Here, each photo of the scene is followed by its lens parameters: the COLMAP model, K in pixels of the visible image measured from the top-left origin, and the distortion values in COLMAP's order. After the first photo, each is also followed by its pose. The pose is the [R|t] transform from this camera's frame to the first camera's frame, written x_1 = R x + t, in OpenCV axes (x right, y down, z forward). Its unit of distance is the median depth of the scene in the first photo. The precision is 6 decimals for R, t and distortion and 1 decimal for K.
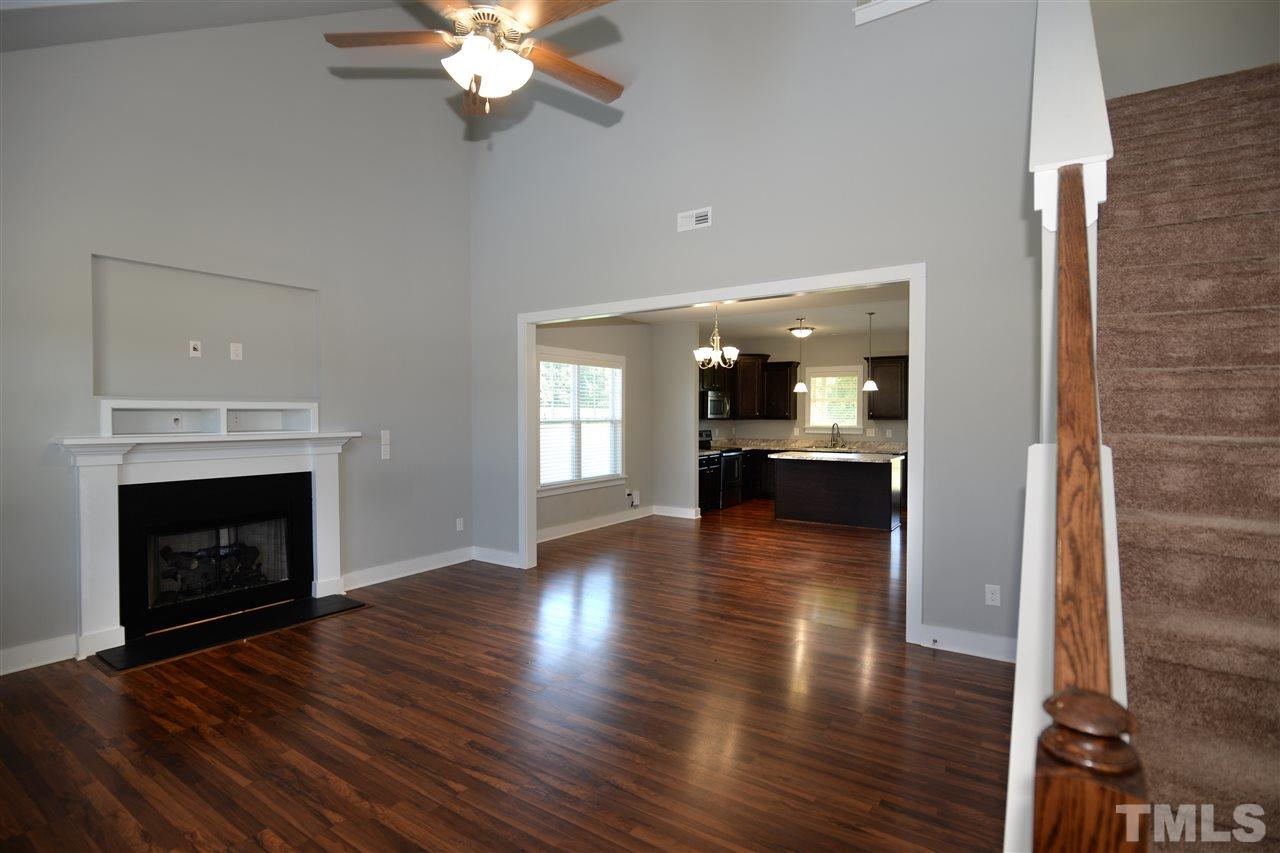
lens RADIAL K [[612.1, 0, 640.0], [0, 612.1, 426.5], [0, 0, 1]] dist [-0.006543, -0.000146]
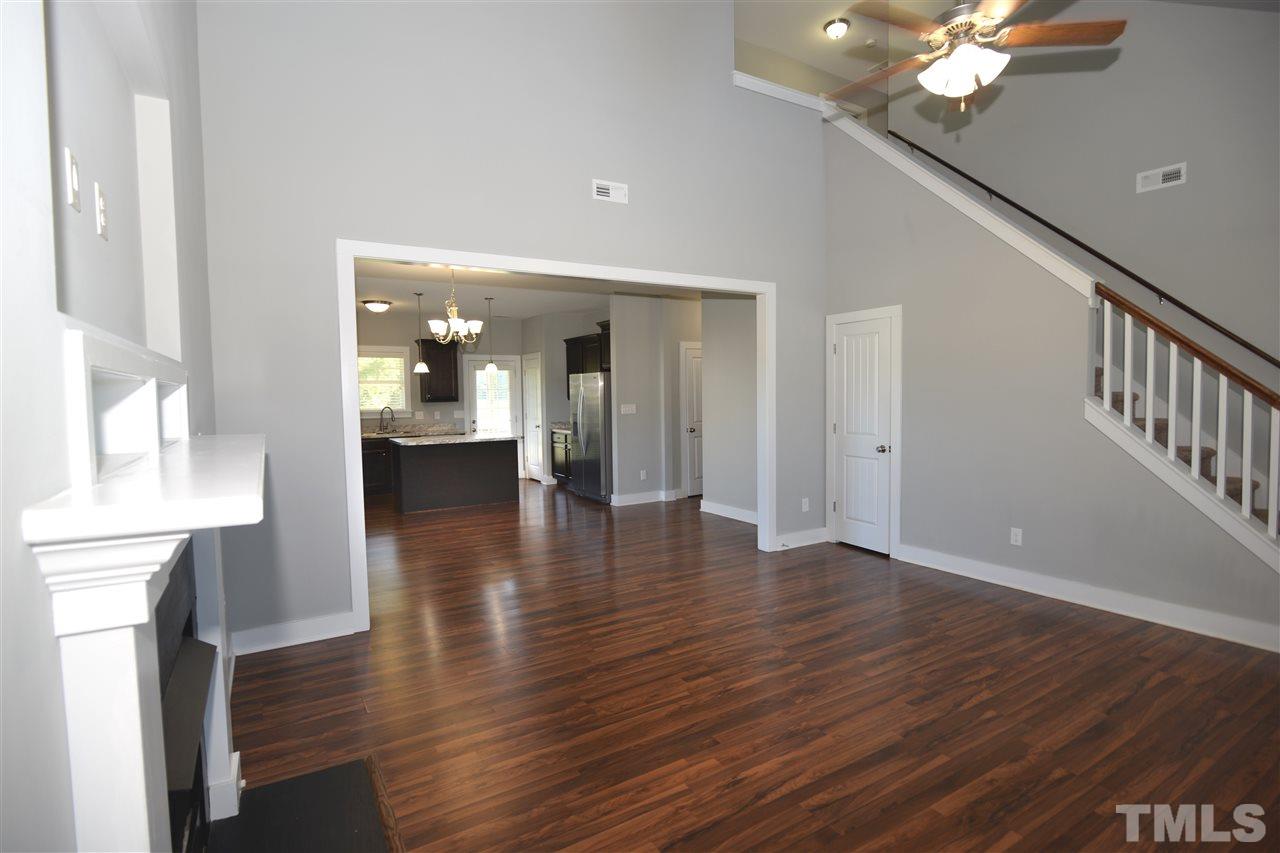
lens RADIAL K [[612.1, 0, 640.0], [0, 612.1, 426.5], [0, 0, 1]] dist [-0.006543, -0.000146]
pose [[0.421874, -0.053138, 0.905096, -1.043416], [0.033007, 0.998519, 0.043238, -0.008515], [-0.906054, 0.011634, 0.423003, 0.734065]]
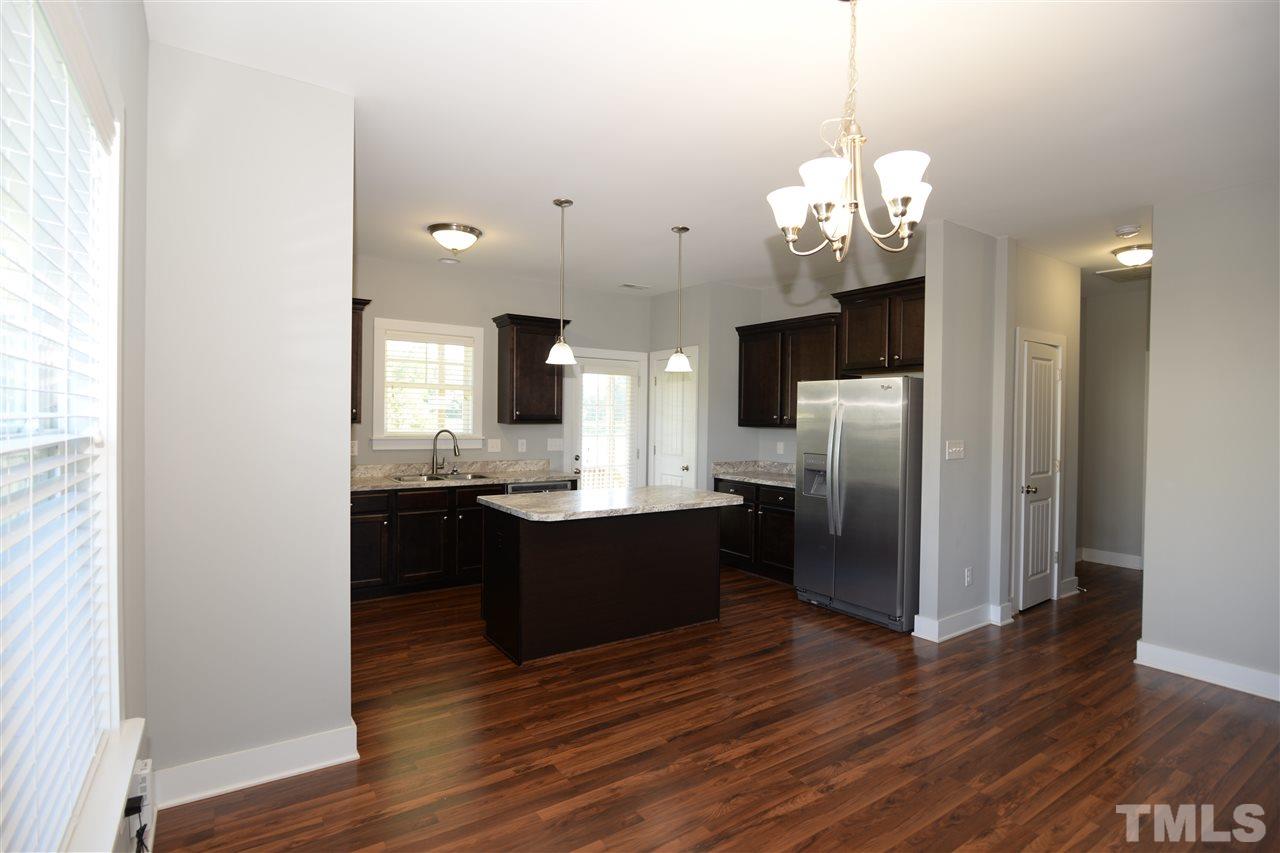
lens RADIAL K [[620.0, 0, 642.9], [0, 620.0, 430.3], [0, 0, 1]] dist [-0.015218, -0.000894]
pose [[0.375585, -0.010388, 0.926730, -0.317560], [0.002832, 0.999945, 0.010061, -0.027309], [-0.926784, -0.001154, 0.375594, 1.843842]]
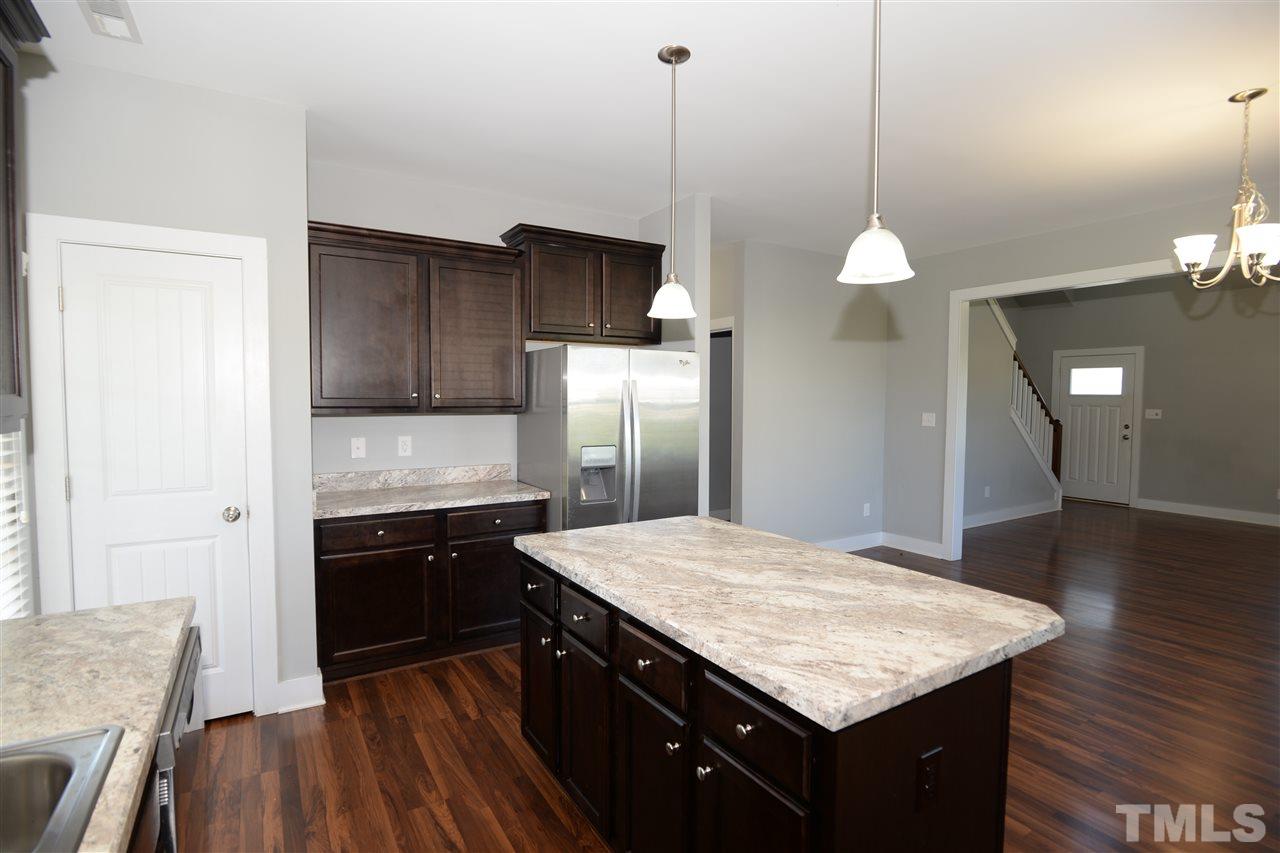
lens RADIAL K [[620.0, 0, 642.9], [0, 620.0, 430.3], [0, 0, 1]] dist [-0.015218, -0.000894]
pose [[-0.912955, -0.022951, 0.407413, 0.596341], [0.006312, 0.997503, 0.070336, -0.055453], [-0.408011, 0.066786, -0.910531, 2.863045]]
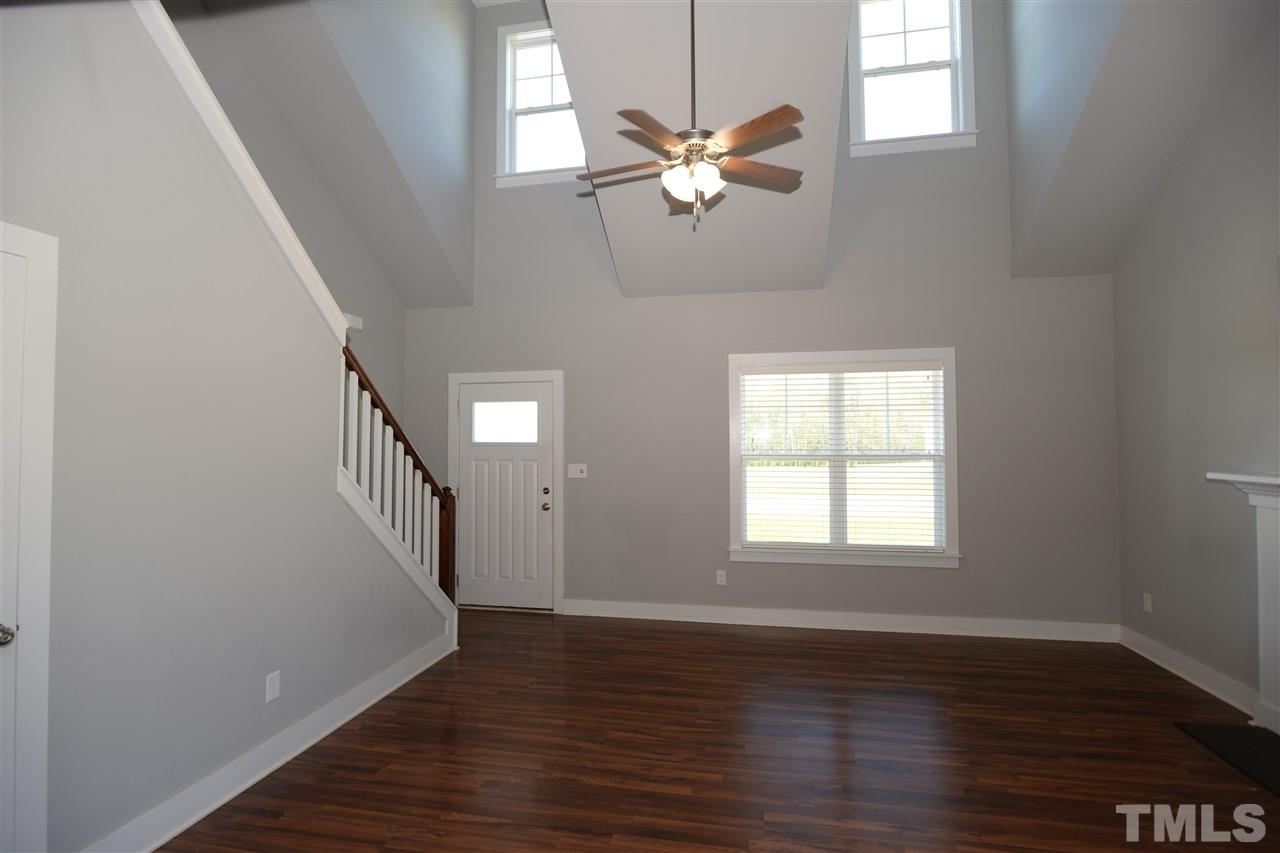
lens RADIAL K [[632.8, 0, 634.7], [0, 632.8, 426.1], [0, 0, 1]] dist [-0.002750, -0.000204]
pose [[-0.925124, -0.006832, -0.379604, 0.256899], [-0.002266, 0.999920, -0.012472, -0.035712], [0.379659, -0.010678, -0.925065, 1.503226]]
